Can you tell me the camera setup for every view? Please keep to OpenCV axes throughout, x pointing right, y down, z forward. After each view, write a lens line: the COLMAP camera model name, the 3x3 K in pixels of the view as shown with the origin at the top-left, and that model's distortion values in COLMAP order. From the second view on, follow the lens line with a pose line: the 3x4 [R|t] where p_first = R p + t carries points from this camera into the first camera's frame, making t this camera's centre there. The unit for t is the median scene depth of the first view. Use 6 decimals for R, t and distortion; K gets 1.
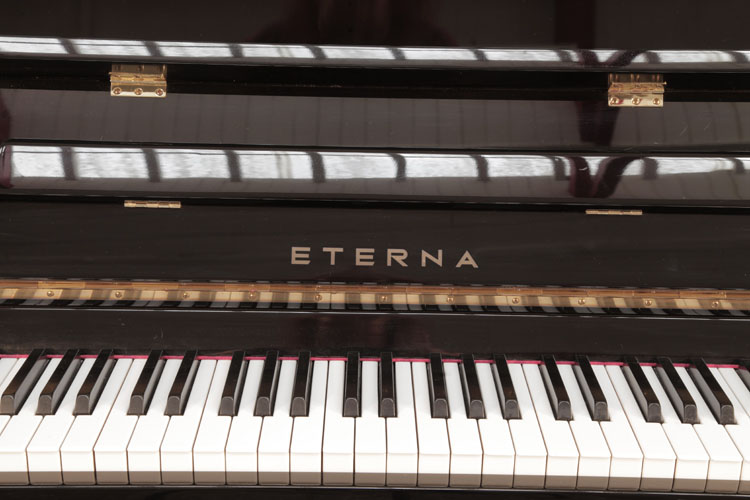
lens RADIAL K [[1042.2, 0, 375.0], [0, 1042.2, 250.0], [0, 0, 1]] dist [0.151650, 0.001849]
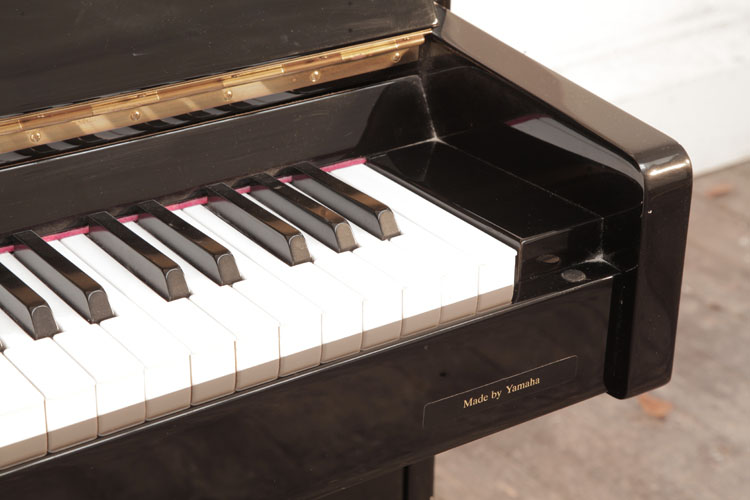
lens RADIAL K [[1848.9, 0, 375.0], [0, 1848.9, 250.0], [0, 0, 1]] dist [0.109145, 0.585041]
pose [[0.819695, -0.248861, 0.515915, -0.160260], [0.202545, 0.968429, 0.145332, -0.002379], [-0.535794, -0.014632, 0.844222, 0.000556]]
